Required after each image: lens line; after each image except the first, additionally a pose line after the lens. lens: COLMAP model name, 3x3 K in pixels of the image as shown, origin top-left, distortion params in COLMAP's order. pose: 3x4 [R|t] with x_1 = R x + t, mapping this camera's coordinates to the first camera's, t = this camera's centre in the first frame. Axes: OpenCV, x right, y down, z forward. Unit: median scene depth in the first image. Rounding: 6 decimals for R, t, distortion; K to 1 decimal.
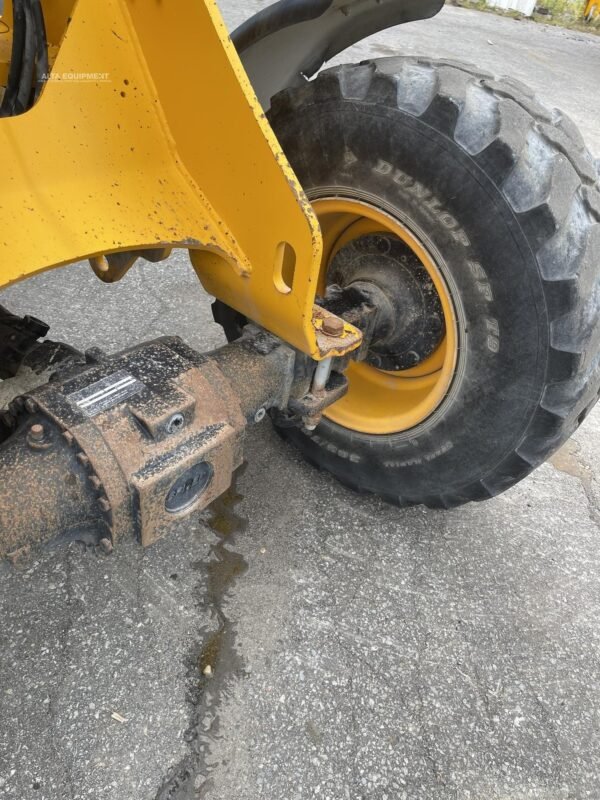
lens RADIAL K [[605.2, 0, 310.7], [0, 605.2, 400.8], [0, 0, 1]] dist [0.072820, -0.094583]
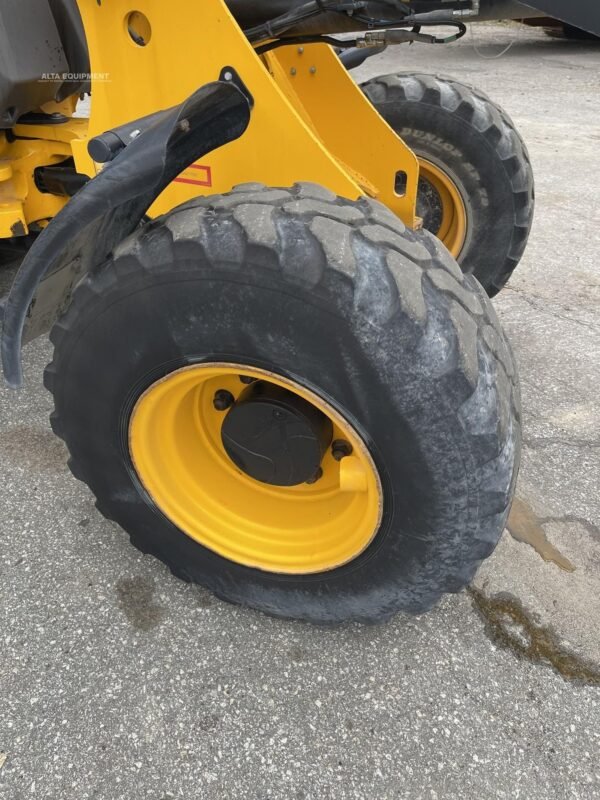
lens RADIAL K [[605.2, 0, 310.7], [0, 605.2, 400.8], [0, 0, 1]] dist [0.072820, -0.094583]
pose [[0.910933, -0.343950, 0.227816, -0.134946], [0.350413, 0.936508, 0.012768, 0.043633], [-0.217744, 0.068199, 0.973620, -0.115890]]
